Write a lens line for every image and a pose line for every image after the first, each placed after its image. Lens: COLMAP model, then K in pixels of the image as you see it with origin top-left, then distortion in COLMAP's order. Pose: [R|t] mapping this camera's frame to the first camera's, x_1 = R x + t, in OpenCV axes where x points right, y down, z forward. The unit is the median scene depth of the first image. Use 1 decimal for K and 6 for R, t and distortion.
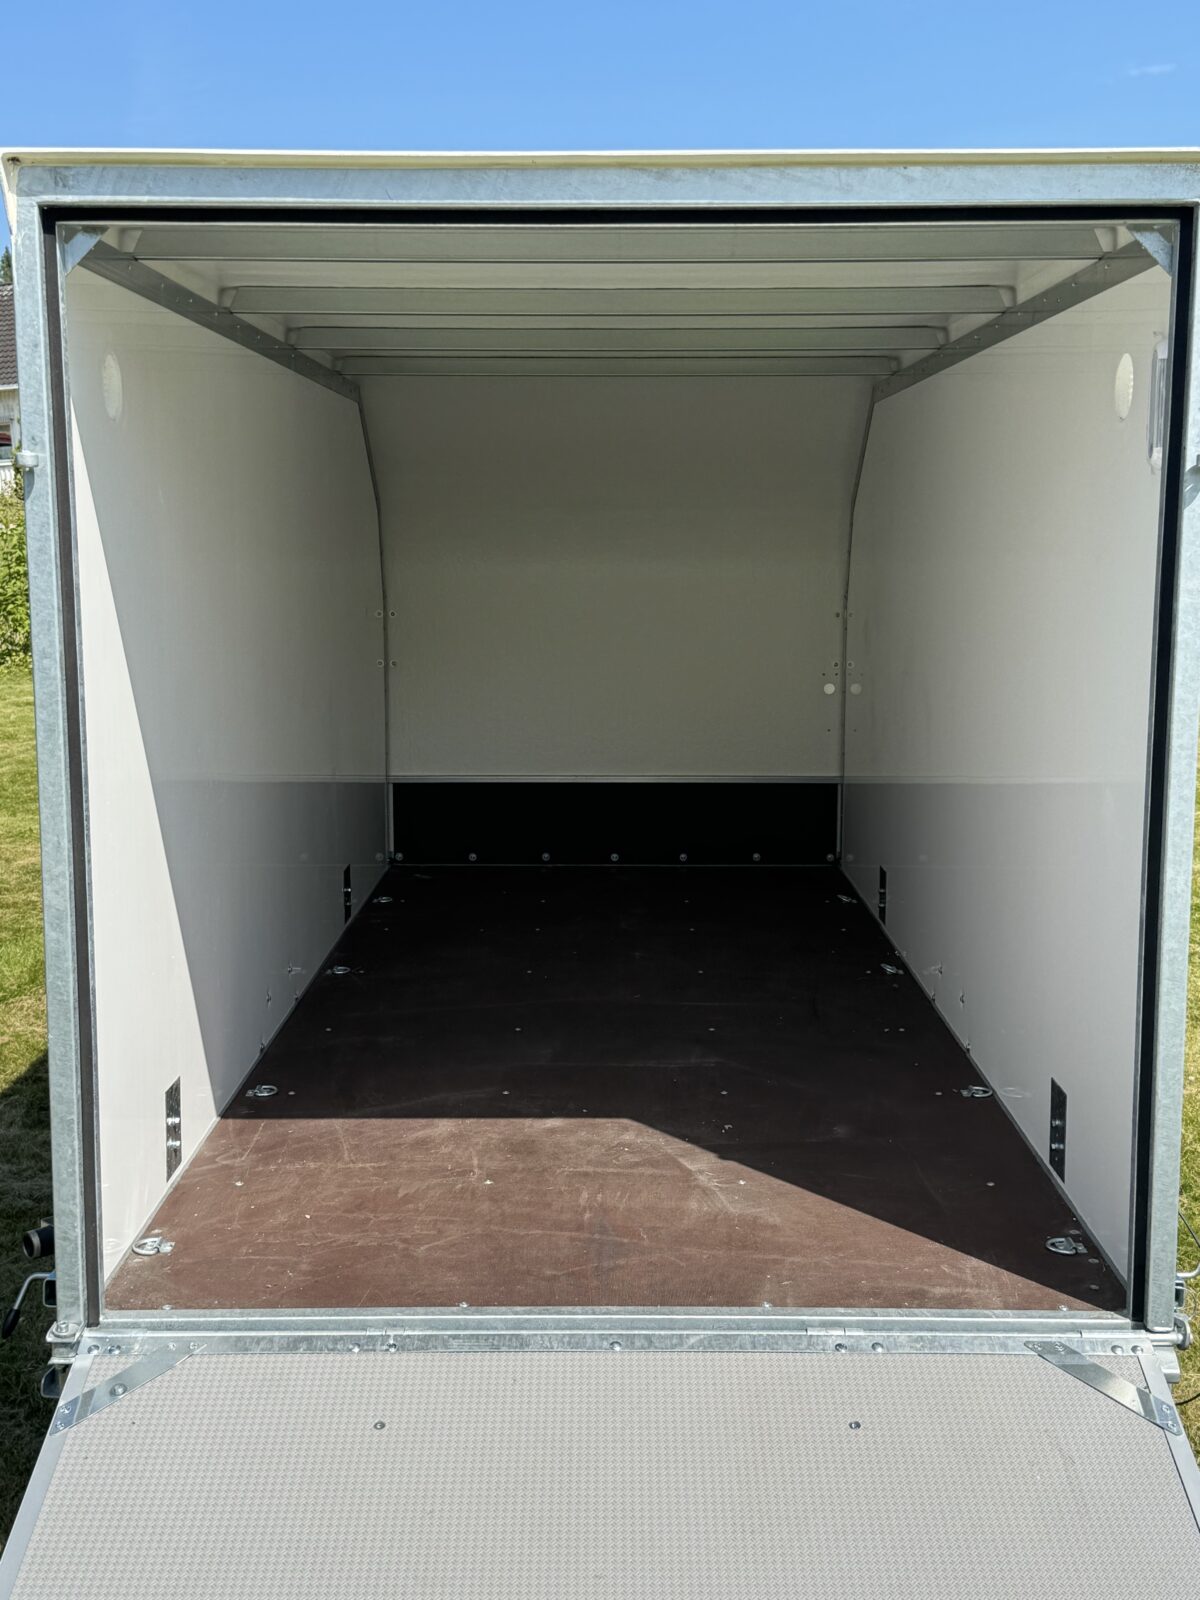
lens RADIAL K [[1908.4, 0, 615.3], [0, 1908.4, 794.5], [0, 0, 1]] dist [0.034498, 0.000000]
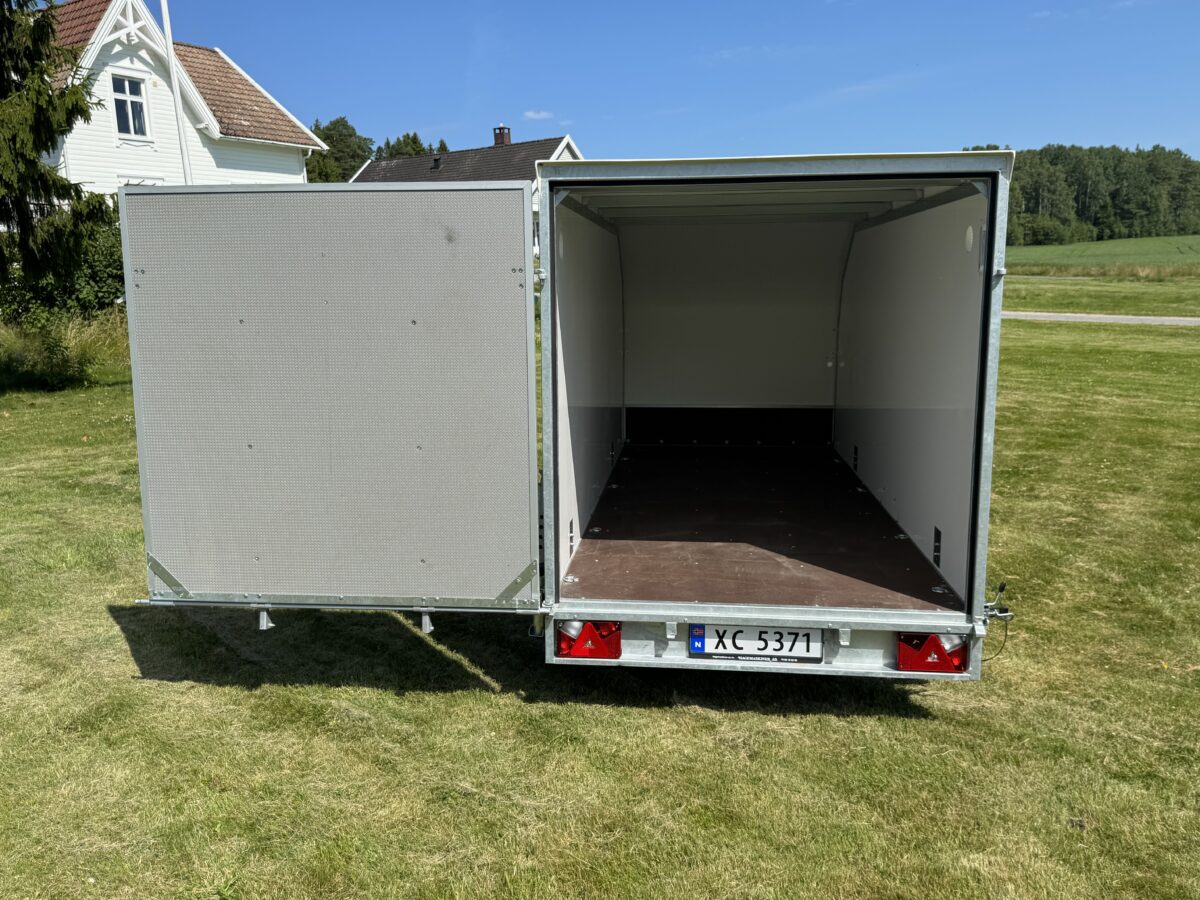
lens RADIAL K [[1006.3, 0, 583.6], [0, 1006.3, 442.3], [0, 0, 1]] dist [0.079955, -0.104389]
pose [[0.993948, 0.013719, -0.108990, -0.073991], [-0.011501, 0.999714, 0.020947, 0.021657], [0.109247, -0.019567, 0.993822, -0.318134]]
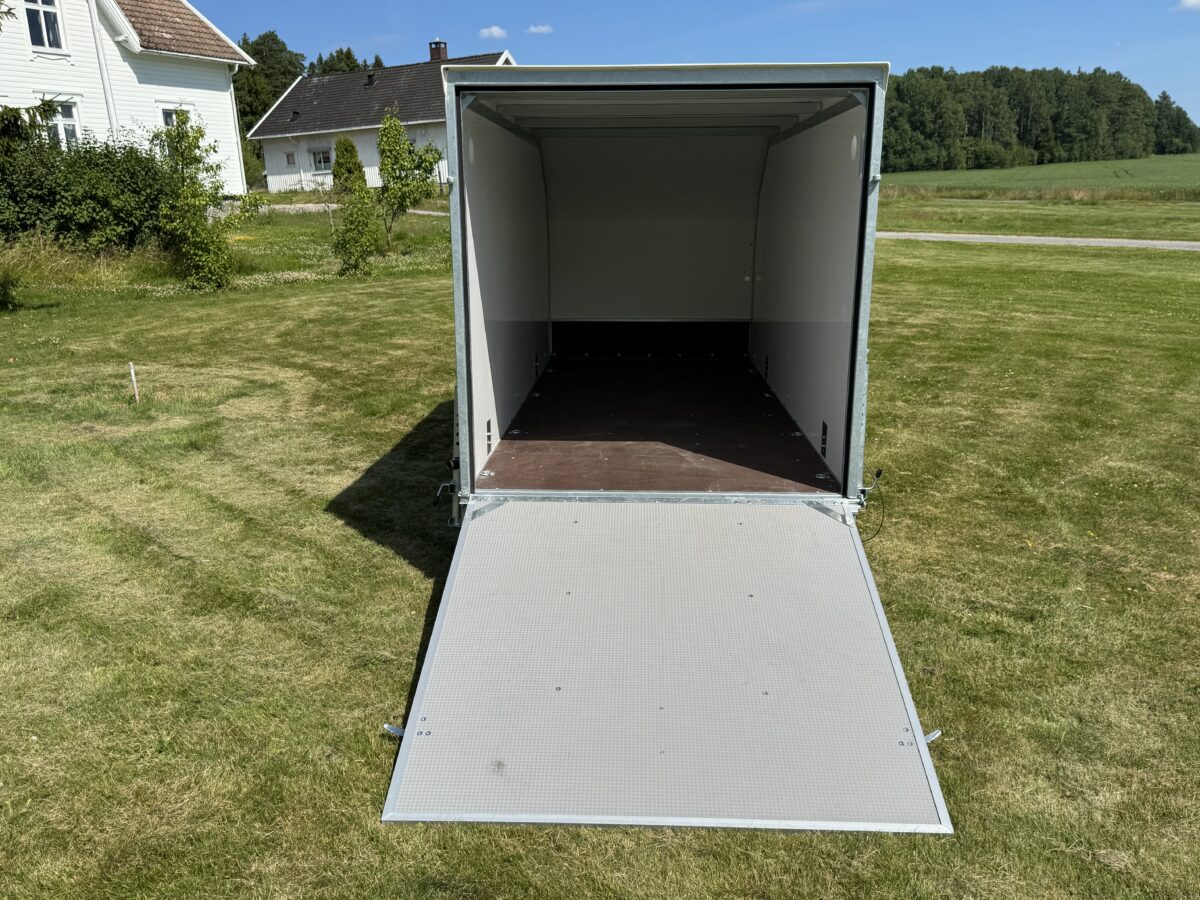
lens RADIAL K [[1006.3, 0, 588.4], [0, 1006.3, 447.8], [0, 0, 1]] dist [0.079955, -0.104389]
pose [[0.998596, 0.007845, -0.052384, -0.018723], [-0.002747, 0.995311, 0.096684, 0.054794], [0.052897, -0.096405, 0.993936, -0.396453]]
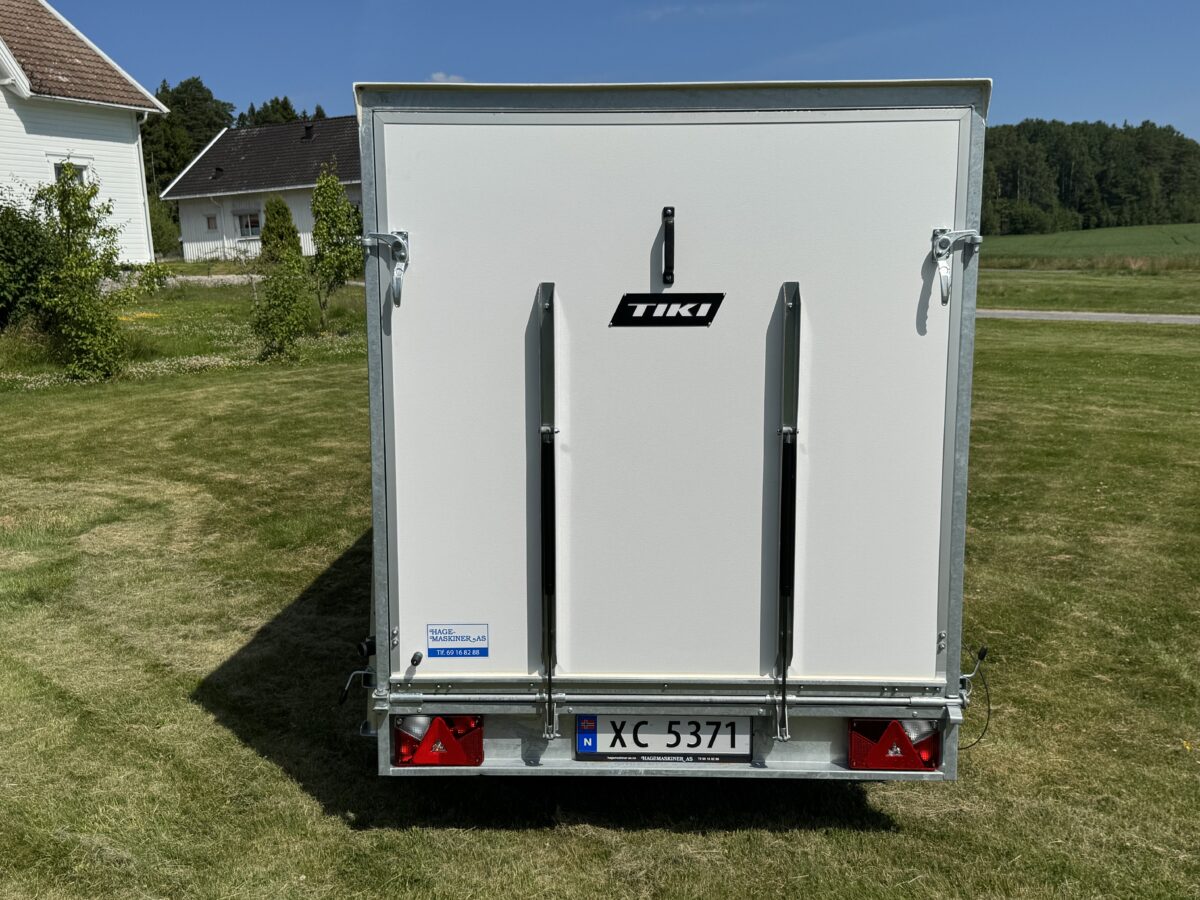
lens RADIAL K [[1197.3, 0, 579.4], [0, 1197.3, 460.2], [0, 0, 1]] dist [0.035816, 0.000000]
pose [[0.999172, 0.000549, -0.040672, -0.030496], [0.000042, 0.999894, 0.014542, 0.021420], [0.040675, -0.014532, 0.999067, -0.167748]]
